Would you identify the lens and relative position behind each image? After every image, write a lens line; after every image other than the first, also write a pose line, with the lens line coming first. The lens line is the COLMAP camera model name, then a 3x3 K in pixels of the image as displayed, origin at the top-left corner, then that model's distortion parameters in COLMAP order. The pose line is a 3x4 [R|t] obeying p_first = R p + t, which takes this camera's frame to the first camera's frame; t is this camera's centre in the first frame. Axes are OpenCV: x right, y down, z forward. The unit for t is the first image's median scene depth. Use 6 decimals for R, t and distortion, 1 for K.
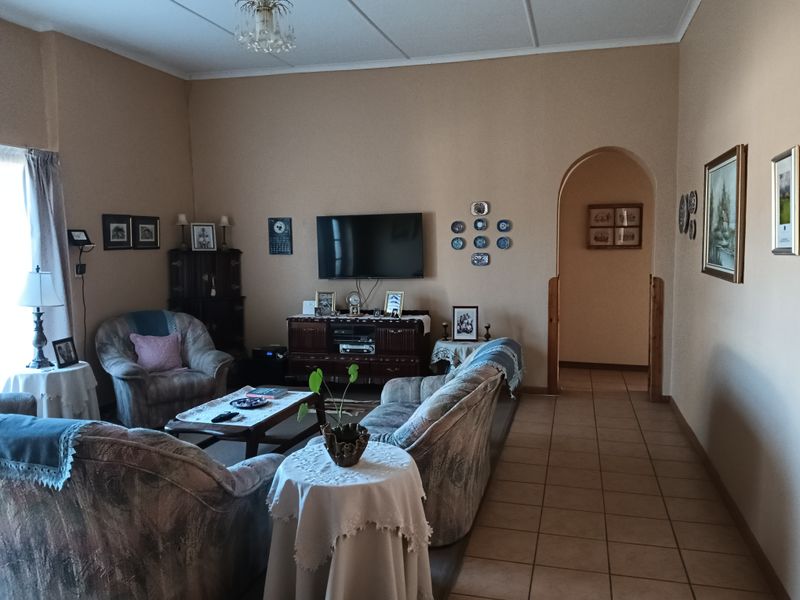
lens RADIAL K [[621.1, 0, 397.2], [0, 621.1, 295.8], [0, 0, 1]] dist [0.002235, -0.008164]
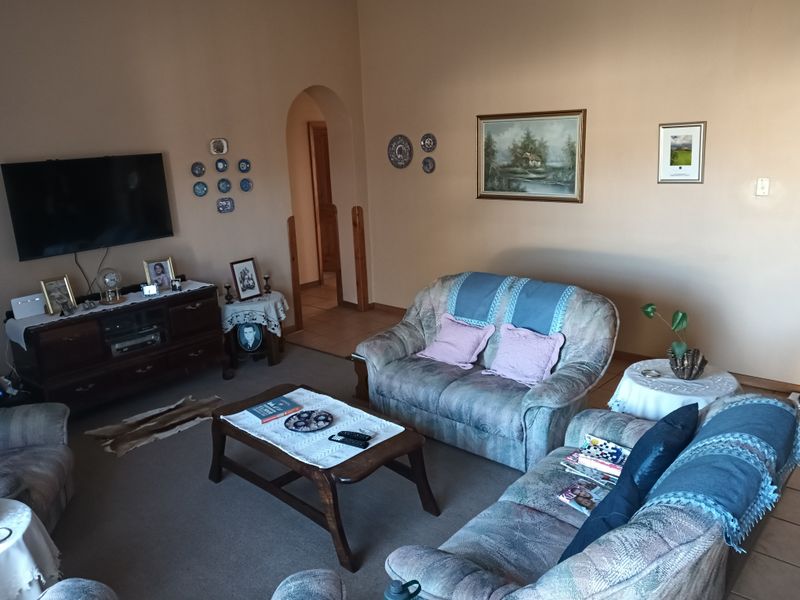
lens RADIAL K [[621.1, 0, 397.2], [0, 621.1, 295.8], [0, 0, 1]] dist [0.002235, -0.008164]
pose [[0.427273, -0.221624, 0.876539, -0.566052], [0.110766, 0.975019, 0.192531, -0.077295], [-0.897312, 0.014827, 0.441148, 0.400682]]
